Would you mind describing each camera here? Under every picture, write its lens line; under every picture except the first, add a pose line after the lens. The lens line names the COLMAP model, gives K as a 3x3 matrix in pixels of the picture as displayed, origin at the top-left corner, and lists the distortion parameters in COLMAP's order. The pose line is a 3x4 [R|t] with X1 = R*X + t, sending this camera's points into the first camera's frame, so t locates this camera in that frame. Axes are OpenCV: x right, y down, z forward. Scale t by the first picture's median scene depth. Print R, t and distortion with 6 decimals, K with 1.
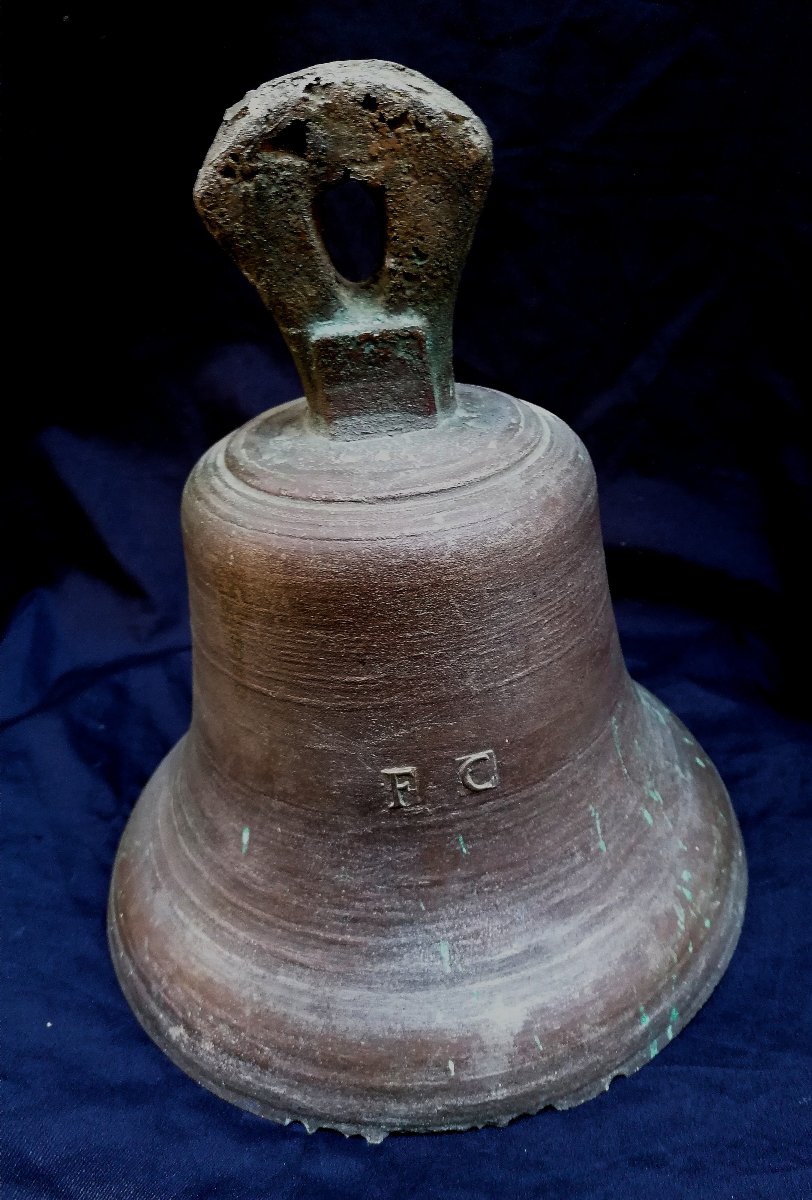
lens RADIAL K [[1000.4, 0, 450.3], [0, 1000.4, 546.0], [0, 0, 1]] dist [0.011089, -0.006429]
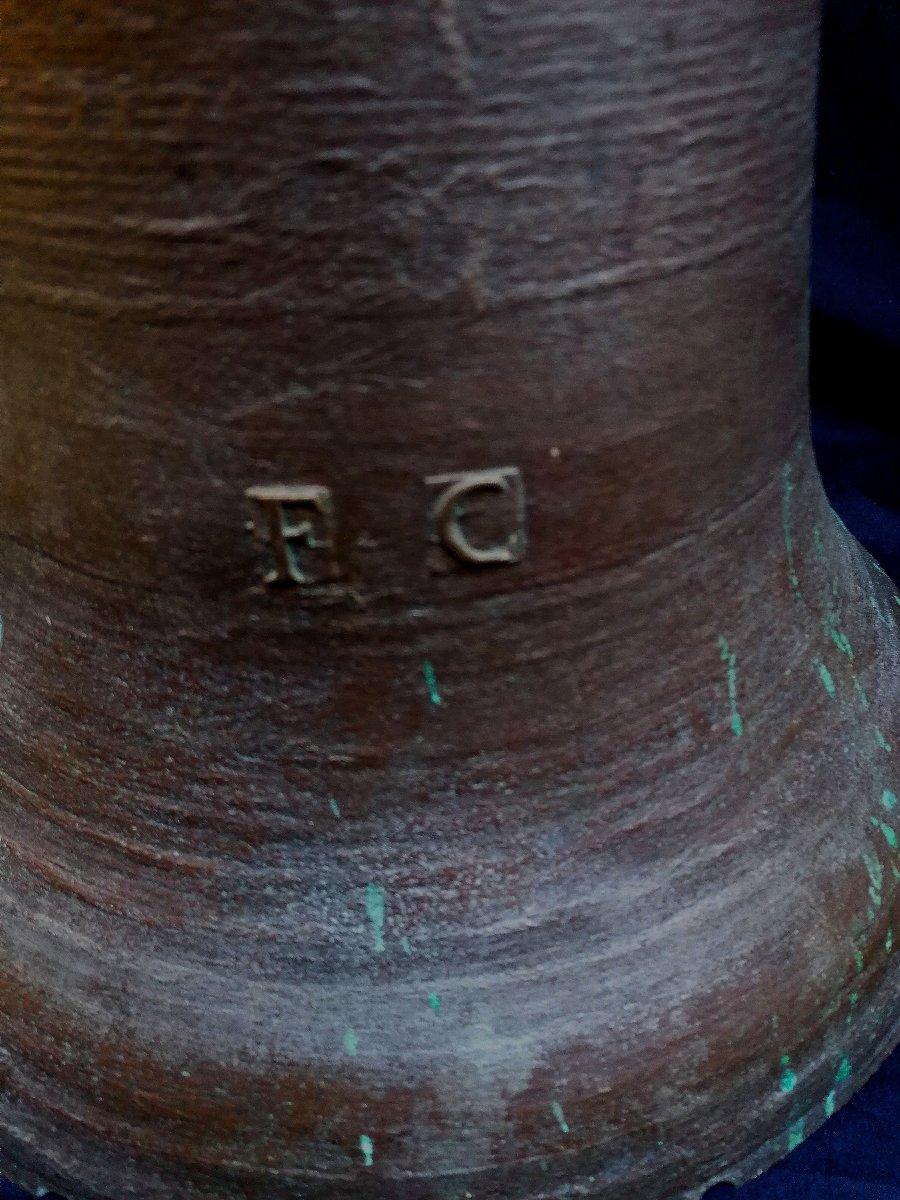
lens RADIAL K [[946.7, 0, 450.0], [0, 946.7, 600.0], [0, 0, 1]] dist [0.073313, -0.099247]
pose [[0.994029, 0.090458, -0.061019, 0.042276], [-0.080102, 0.984684, 0.154857, 0.194745], [0.074092, -0.149044, 0.986051, 0.589651]]
